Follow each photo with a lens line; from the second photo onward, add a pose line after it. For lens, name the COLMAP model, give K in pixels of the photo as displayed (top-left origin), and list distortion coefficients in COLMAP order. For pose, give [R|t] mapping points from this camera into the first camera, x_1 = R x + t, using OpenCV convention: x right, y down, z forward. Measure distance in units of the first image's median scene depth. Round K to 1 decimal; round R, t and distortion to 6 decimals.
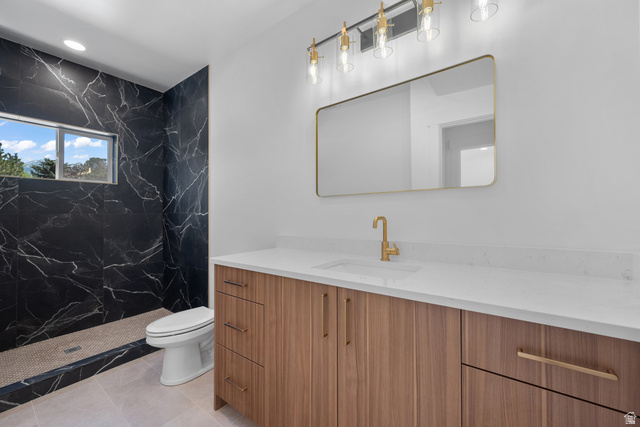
lens RADIAL K [[259.7, 0, 322.9], [0, 259.7, 210.6], [0, 0, 1]] dist [0.000547, 0.000036]
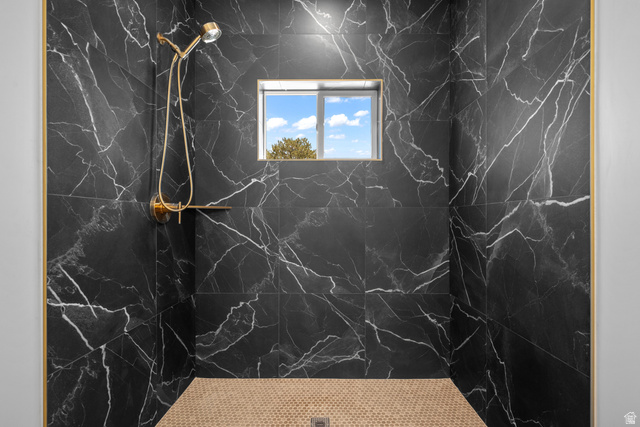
lens RADIAL K [[300.8, 0, 320.6], [0, 300.8, 212.1], [0, 0, 1]] dist [-0.002531, 0.000180]
pose [[0.598564, -0.002869, -0.801070, -0.311503], [0.003571, 0.999993, -0.000913, 0.023622], [0.801067, -0.002314, 0.598570, 0.463717]]
